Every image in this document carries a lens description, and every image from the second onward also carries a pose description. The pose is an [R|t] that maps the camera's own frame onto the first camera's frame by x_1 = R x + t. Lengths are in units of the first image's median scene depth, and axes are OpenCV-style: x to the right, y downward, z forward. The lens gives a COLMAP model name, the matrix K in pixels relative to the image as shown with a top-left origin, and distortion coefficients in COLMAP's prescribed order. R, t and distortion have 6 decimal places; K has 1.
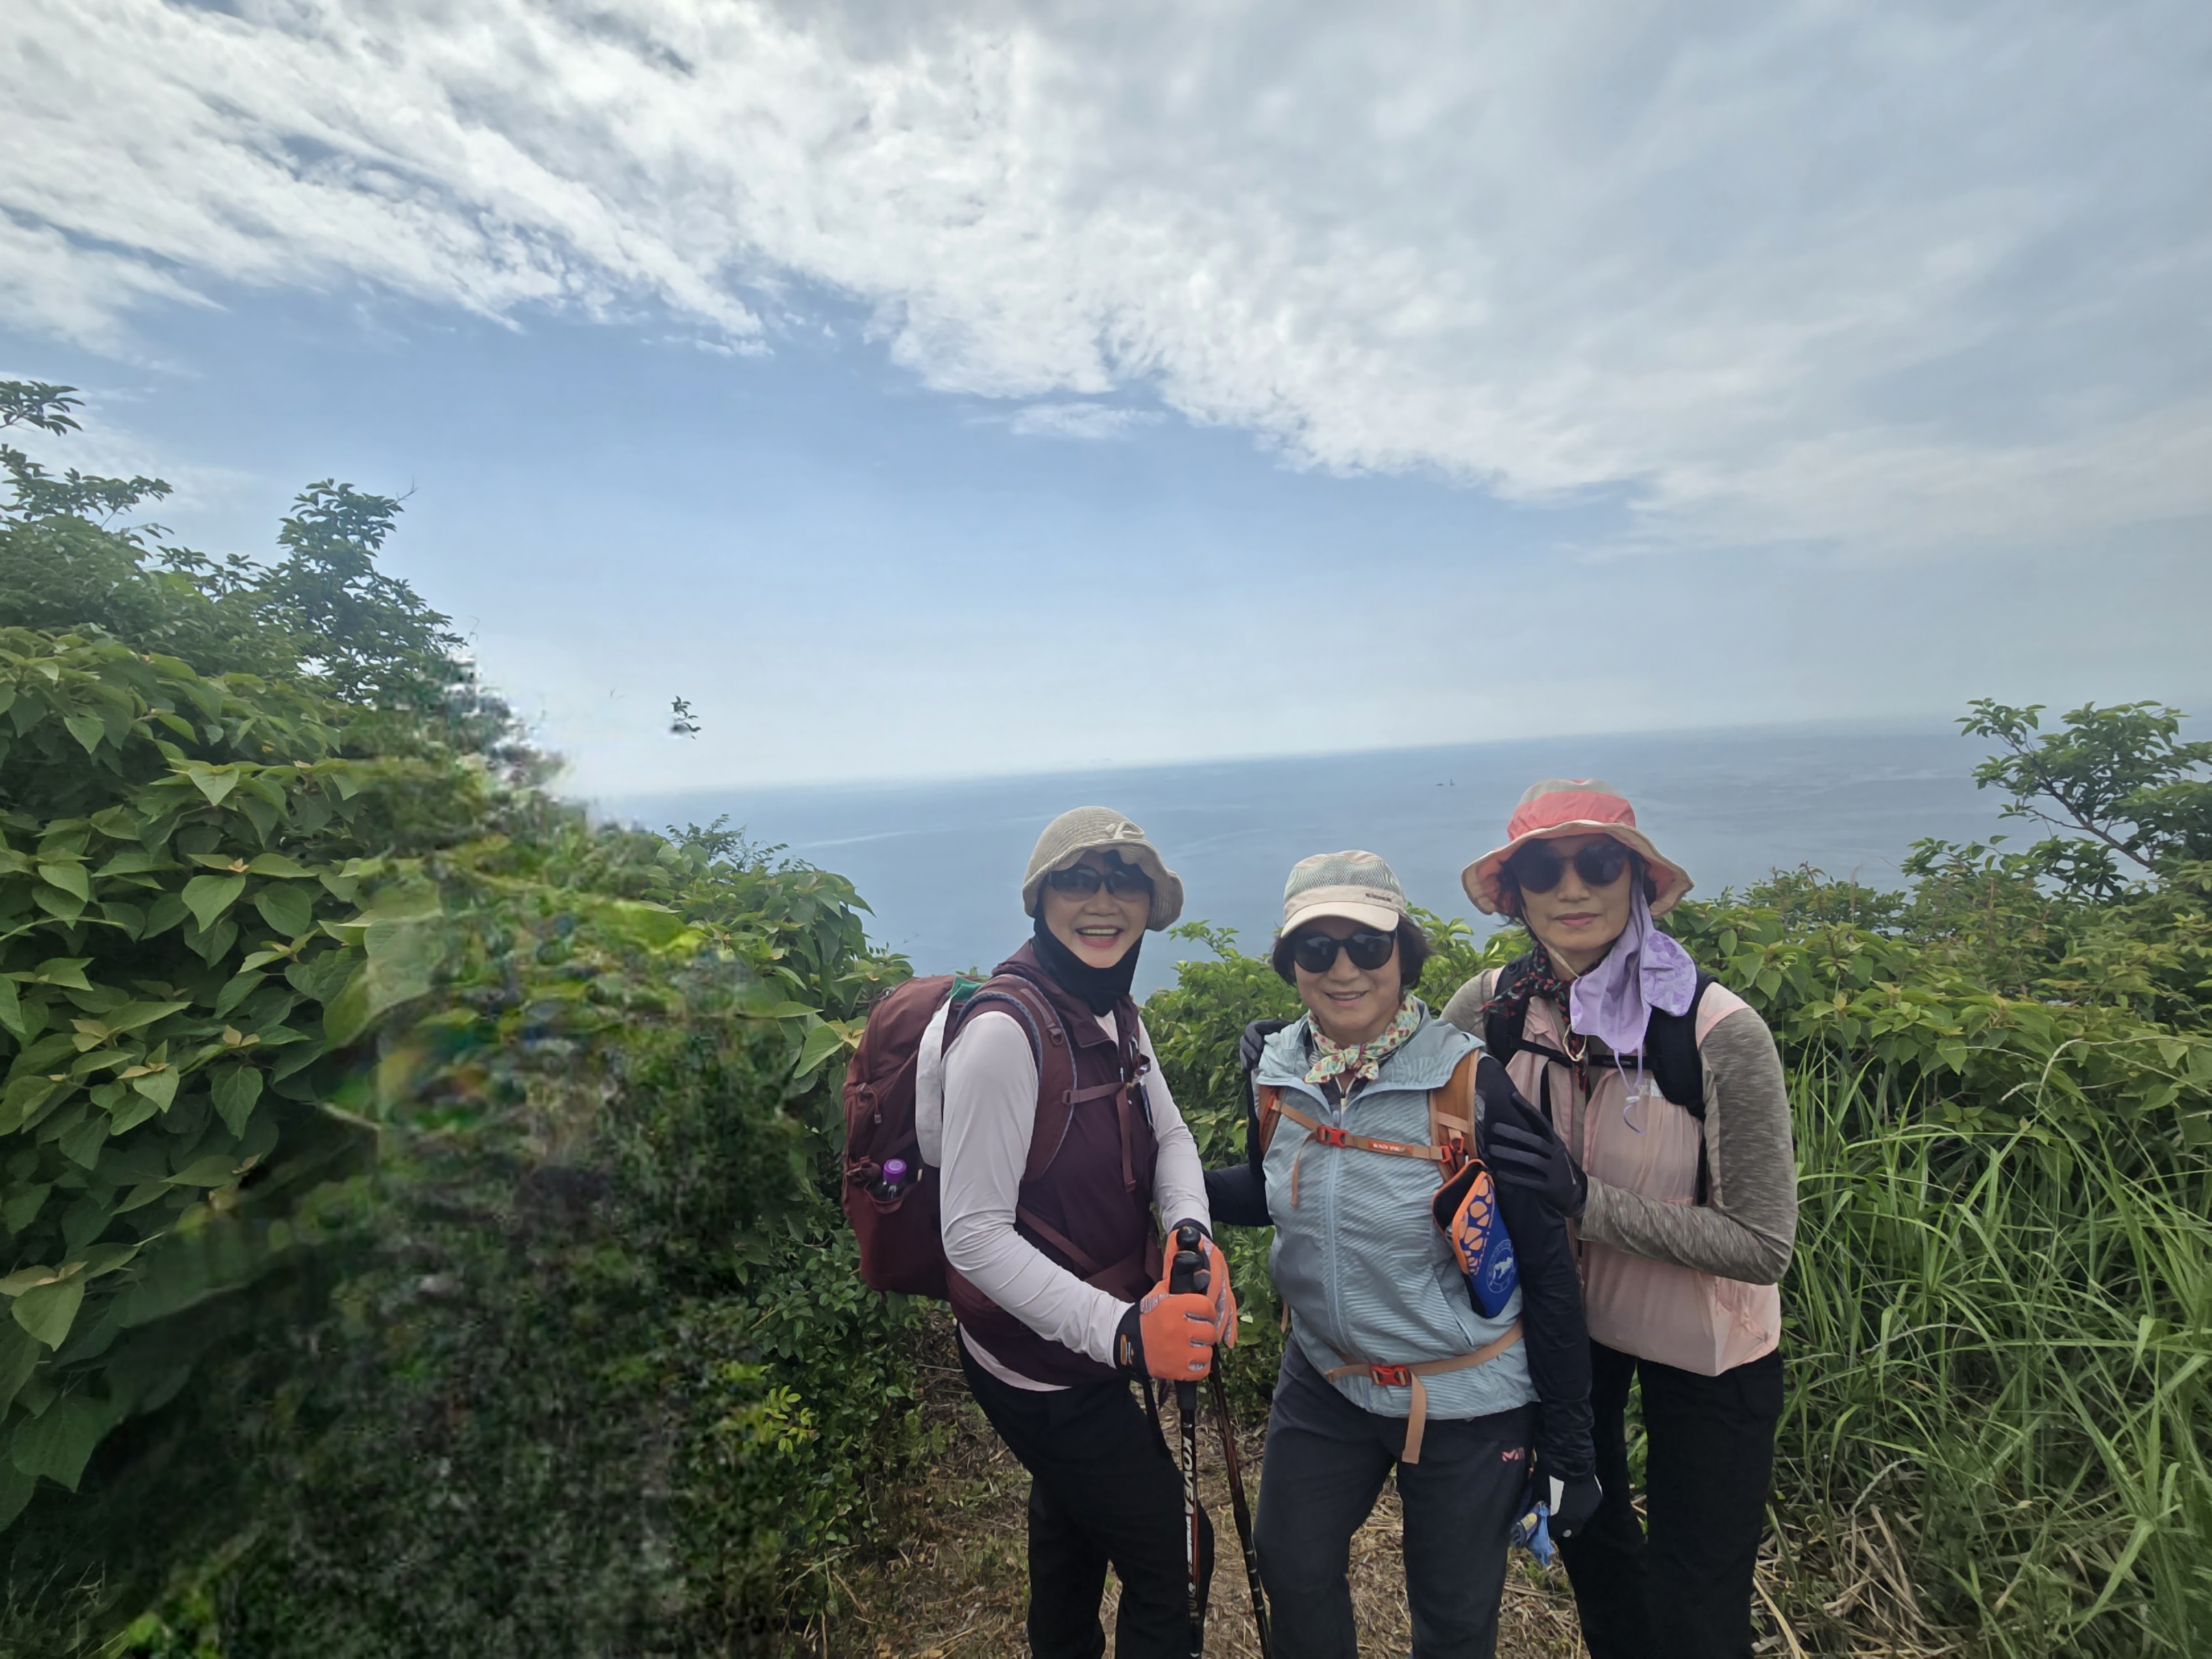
lens RADIAL K [[881.0, 0, 1108.5], [0, 881.0, 869.8], [0, 0, 1]] dist [0.001024, 0.003797]
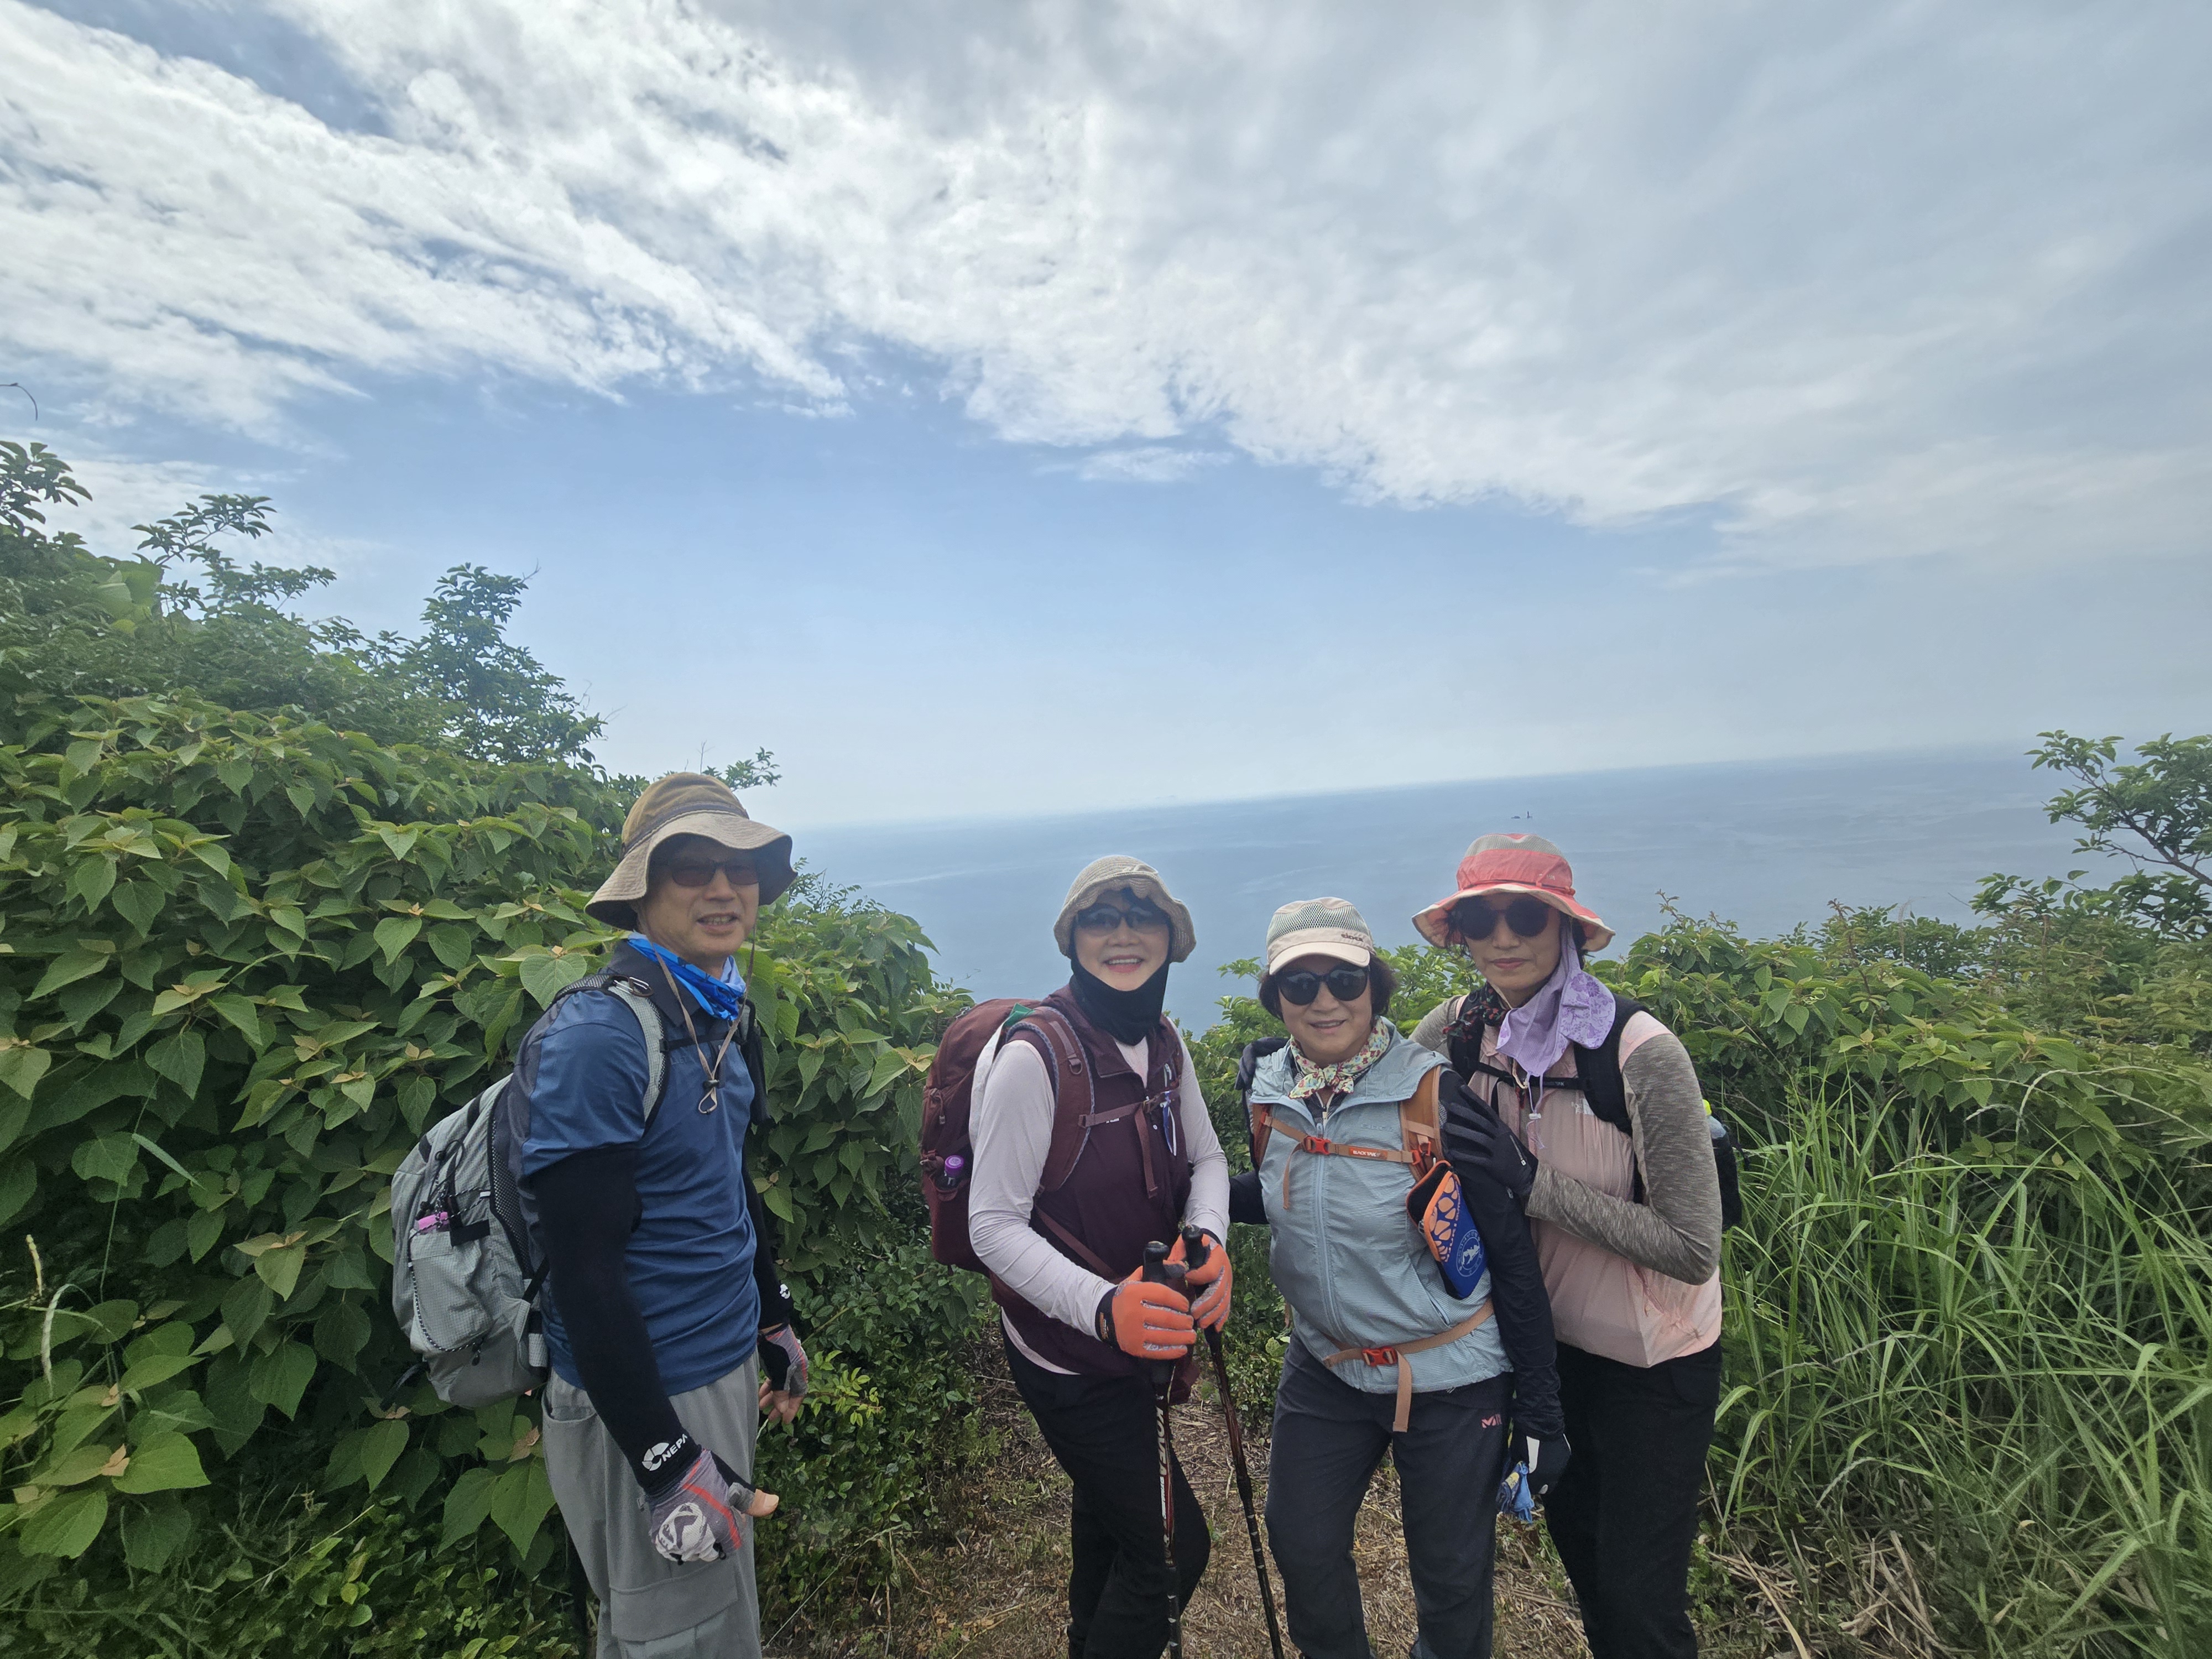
lens RADIAL K [[881.0, 0, 1108.5], [0, 881.0, 869.8], [0, 0, 1]] dist [0.001024, 0.003797]
pose [[0.997141, -0.006604, -0.075278, 0.035369], [0.003402, 0.999087, -0.042582, -0.003414], [0.075490, 0.042205, 0.996253, -0.099275]]
